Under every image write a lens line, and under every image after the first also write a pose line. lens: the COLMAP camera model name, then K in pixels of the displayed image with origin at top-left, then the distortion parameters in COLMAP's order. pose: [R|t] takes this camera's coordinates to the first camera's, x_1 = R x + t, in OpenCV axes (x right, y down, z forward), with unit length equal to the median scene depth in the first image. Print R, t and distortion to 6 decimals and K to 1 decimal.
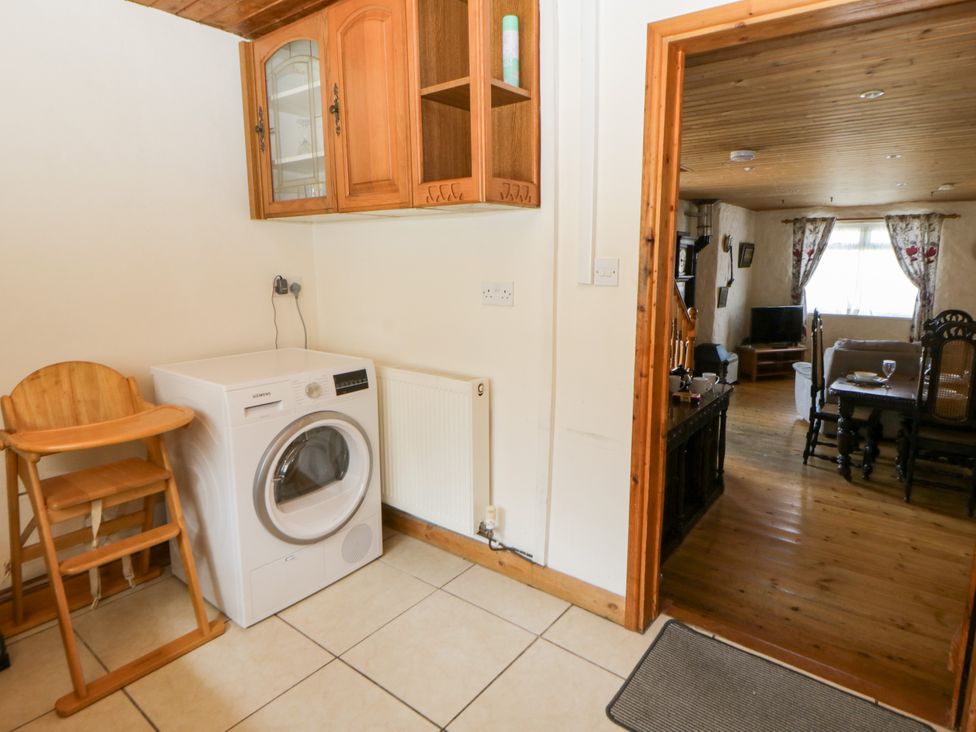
lens RADIAL K [[561.9, 0, 512.6], [0, 561.9, 329.2], [0, 0, 1]] dist [-0.020451, -0.000054]
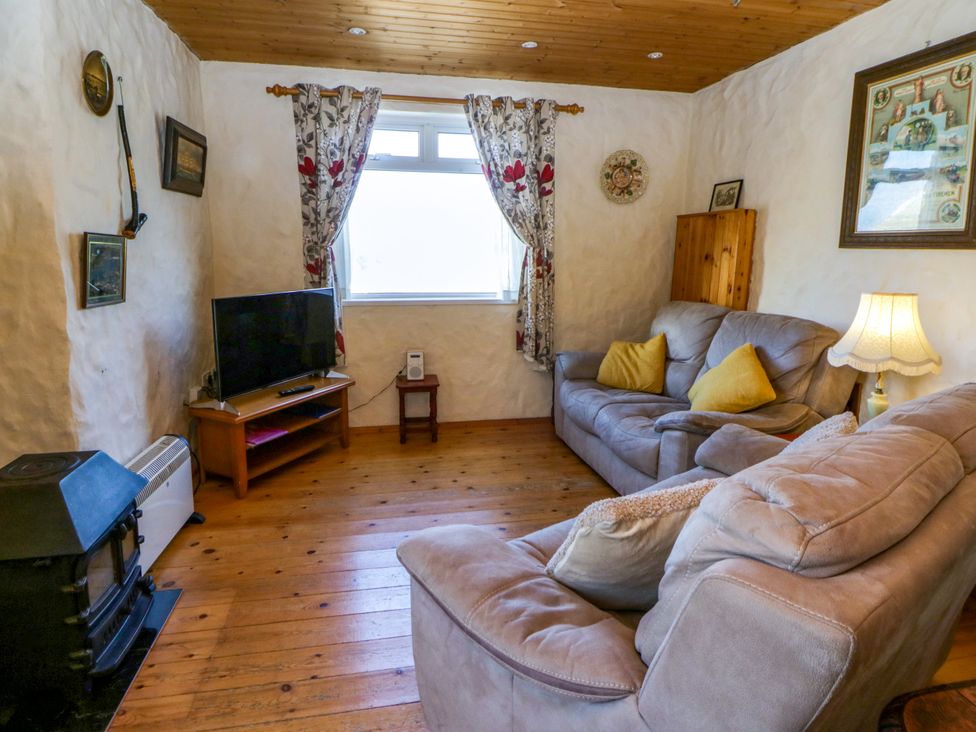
lens RADIAL K [[541.1, 0, 483.1], [0, 541.1, 334.7], [0, 0, 1]] dist [0.002609, -0.000951]
pose [[0.675521, -0.115099, 0.728301, 0.287696], [0.083475, 0.993329, 0.079559, -0.028708], [-0.732600, 0.007051, 0.680623, 0.635033]]
